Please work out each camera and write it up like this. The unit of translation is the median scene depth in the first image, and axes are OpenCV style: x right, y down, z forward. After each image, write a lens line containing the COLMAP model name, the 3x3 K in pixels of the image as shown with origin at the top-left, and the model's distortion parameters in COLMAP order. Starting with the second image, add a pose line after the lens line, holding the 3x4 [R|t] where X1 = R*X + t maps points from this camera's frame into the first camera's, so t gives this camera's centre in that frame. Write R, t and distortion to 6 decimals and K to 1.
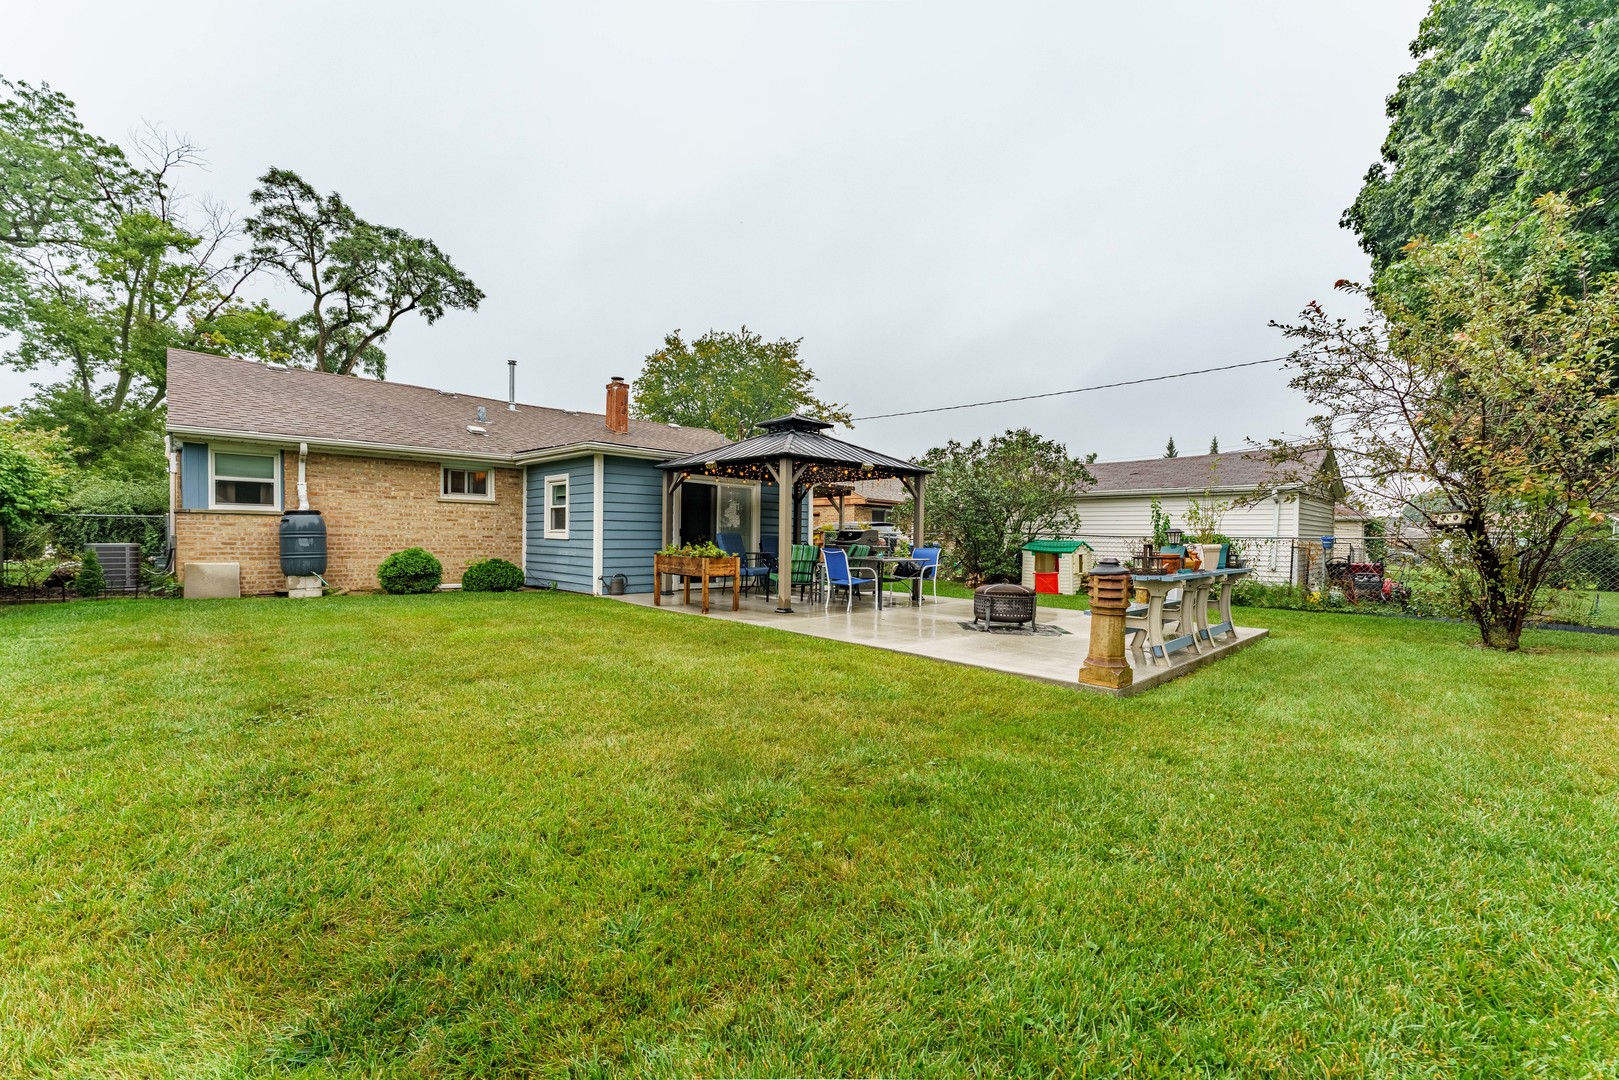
lens RADIAL K [[660.9, 0, 811.9], [0, 660.9, 538.7], [0, 0, 1]] dist [0.003953, -0.001296]
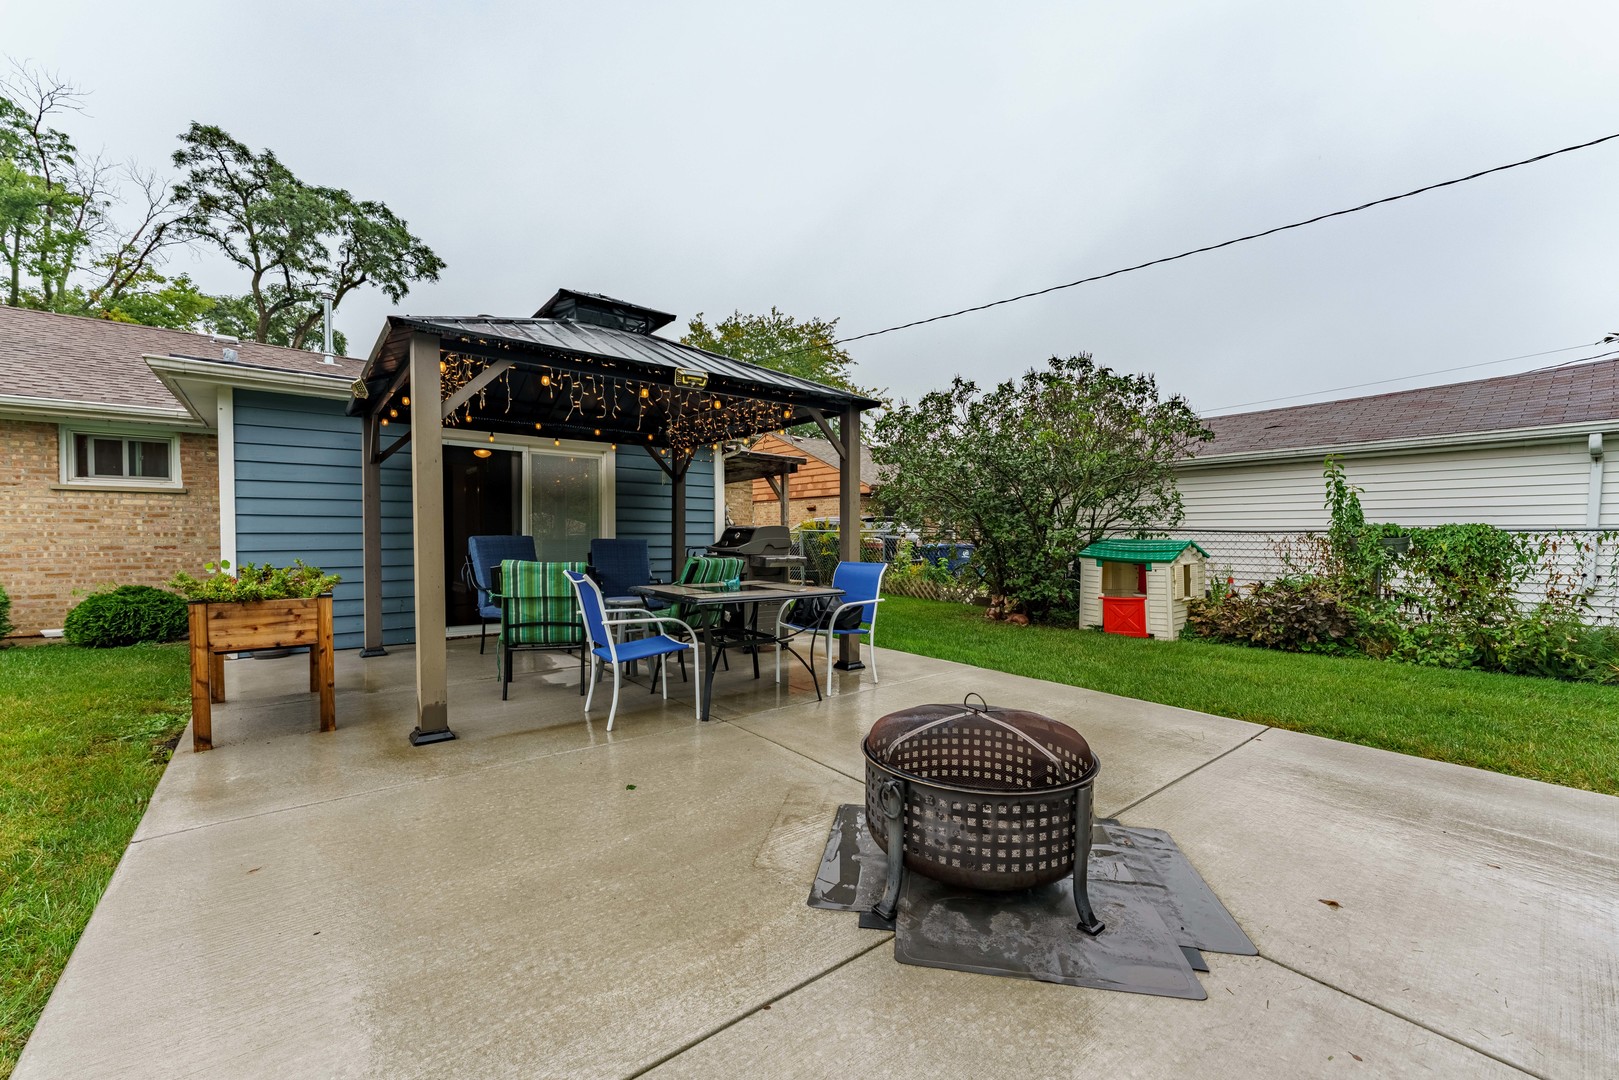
lens RADIAL K [[660.9, 0, 812.6], [0, 660.9, 540.7], [0, 0, 1]] dist [0.003953, -0.001296]
pose [[0.995404, -0.013312, -0.094834, 0.073931], [0.013608, 0.999904, 0.002477, -0.001131], [0.094792, -0.003756, 0.995490, 0.210797]]
